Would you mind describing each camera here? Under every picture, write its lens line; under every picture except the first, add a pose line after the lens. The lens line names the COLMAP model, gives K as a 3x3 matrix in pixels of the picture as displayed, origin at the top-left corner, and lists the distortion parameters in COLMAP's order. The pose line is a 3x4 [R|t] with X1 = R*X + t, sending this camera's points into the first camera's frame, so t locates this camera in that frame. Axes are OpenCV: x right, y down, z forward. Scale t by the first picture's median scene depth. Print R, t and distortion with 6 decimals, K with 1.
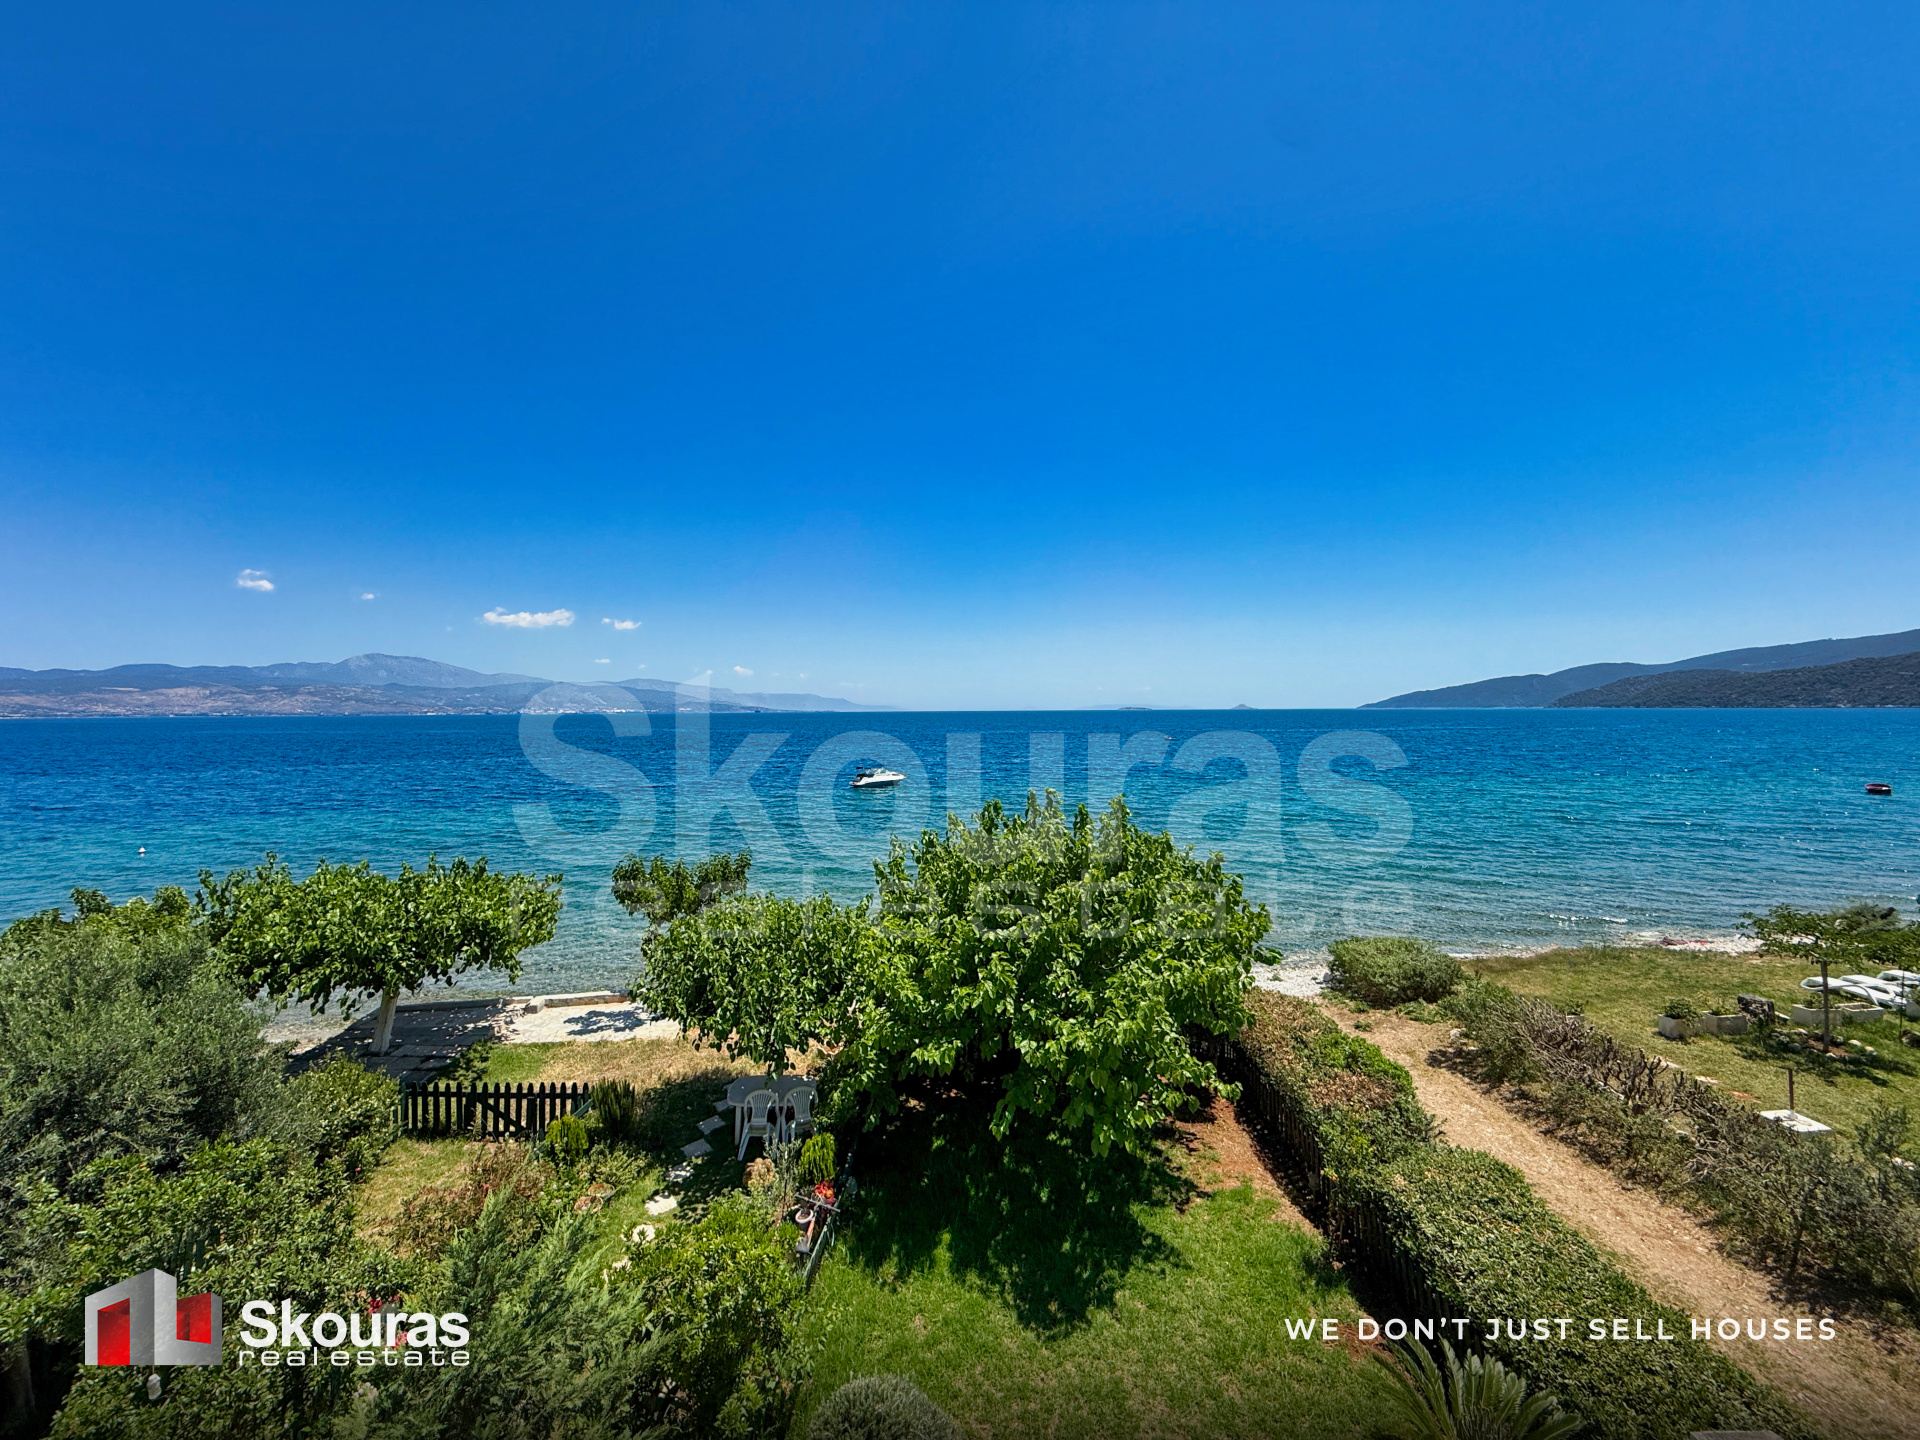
lens RADIAL K [[768.2, 0, 965.0], [0, 768.2, 730.2], [0, 0, 1]] dist [-0.002239, 0.000254]
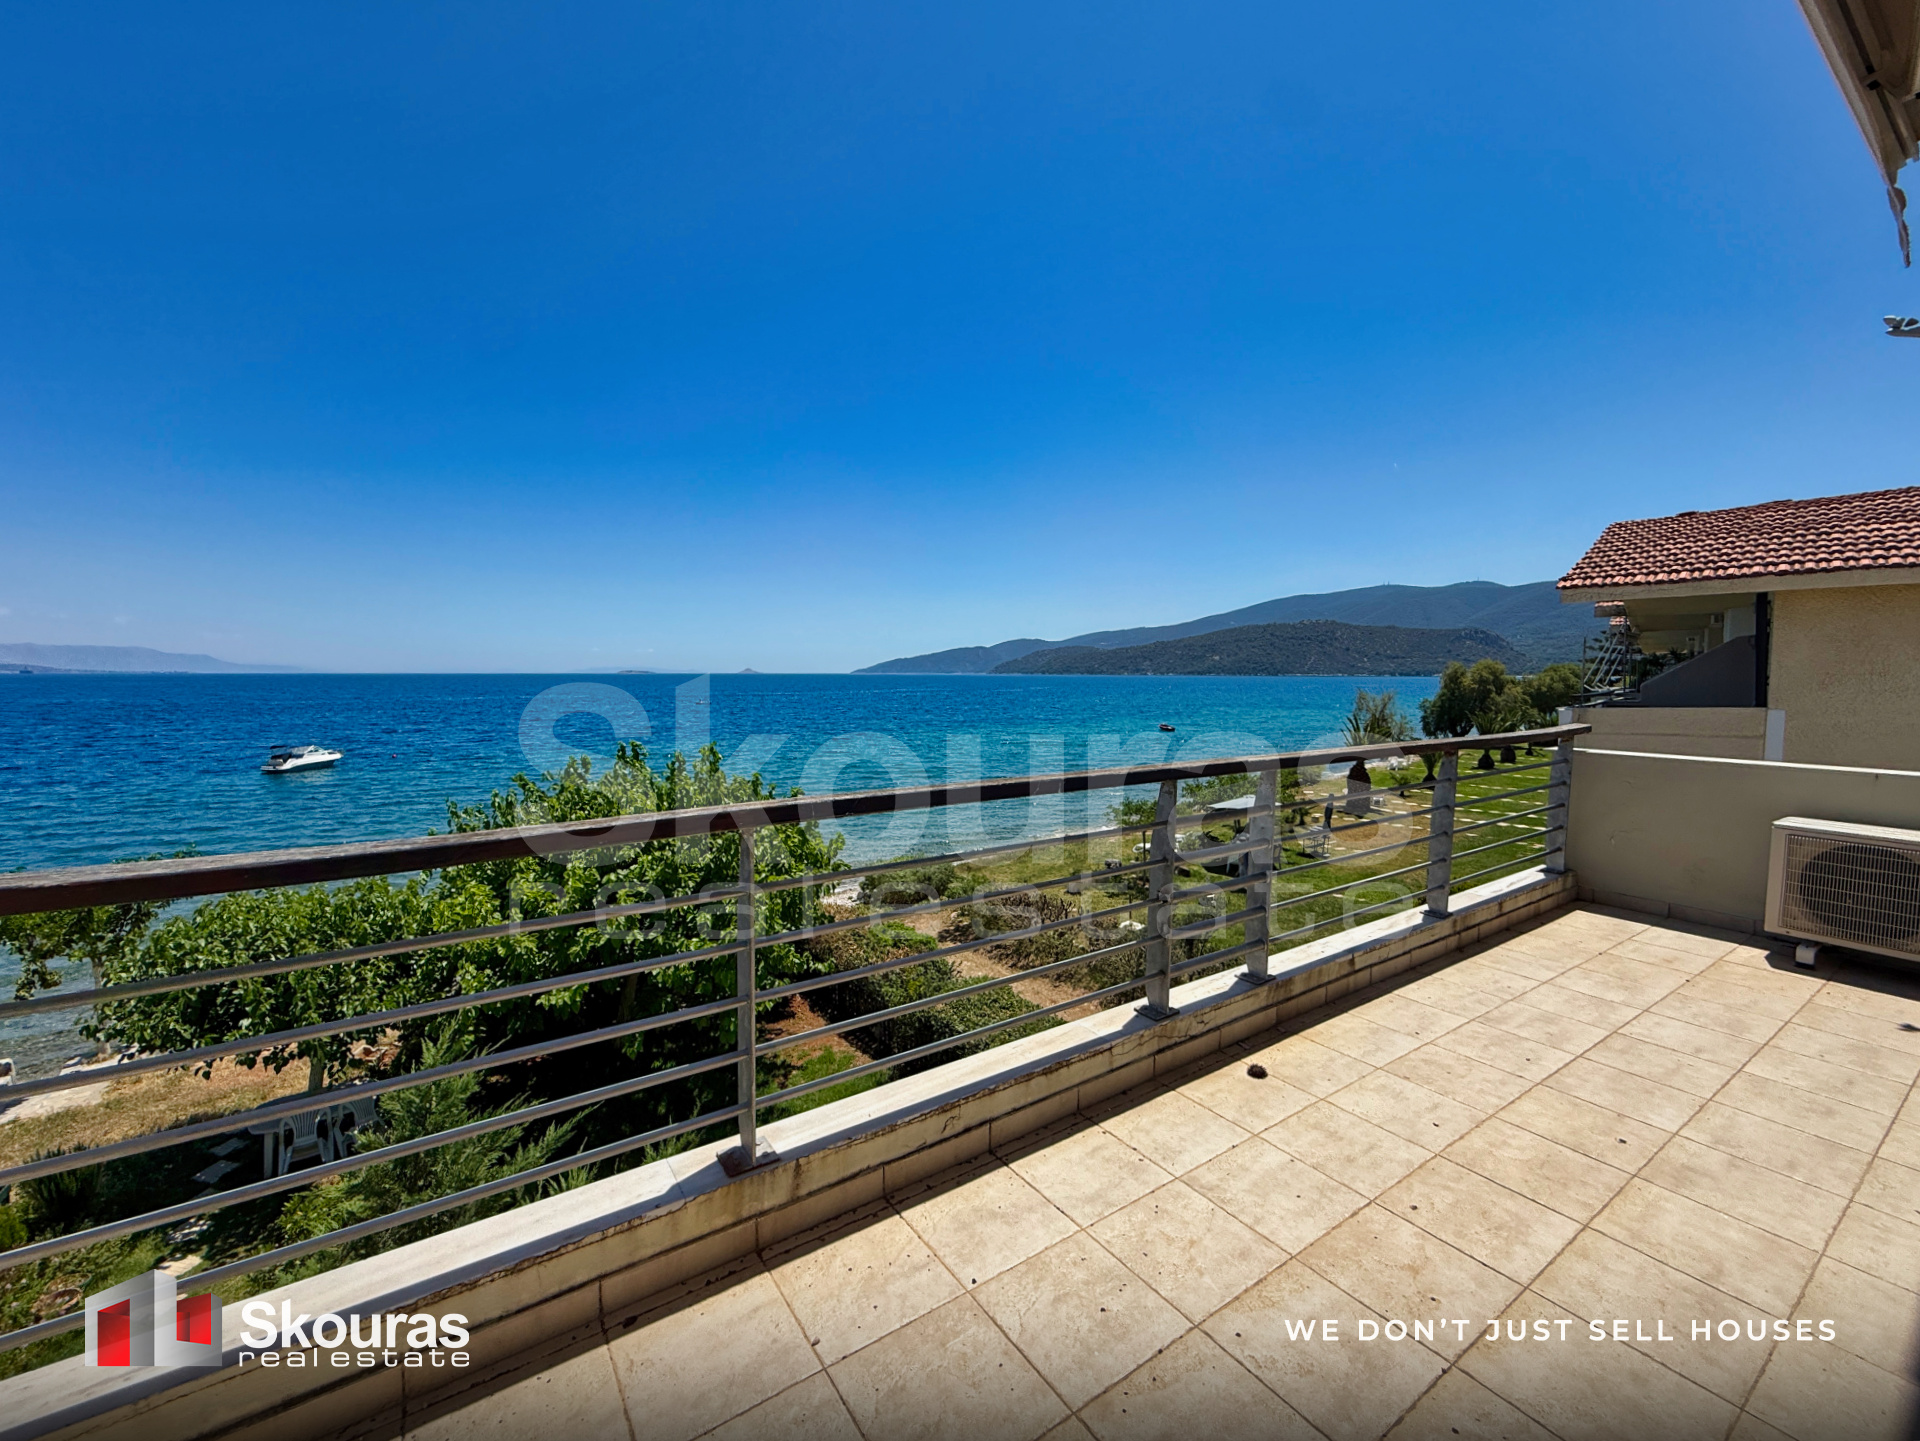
lens RADIAL K [[768.2, 0, 964.7], [0, 768.2, 731.4], [0, 0, 1]] dist [-0.002239, 0.000254]
pose [[0.815275, -0.037971, 0.577828, -0.128982], [0.010413, 0.998648, 0.050932, 0.012672], [-0.578981, -0.035507, 0.814568, -0.103114]]
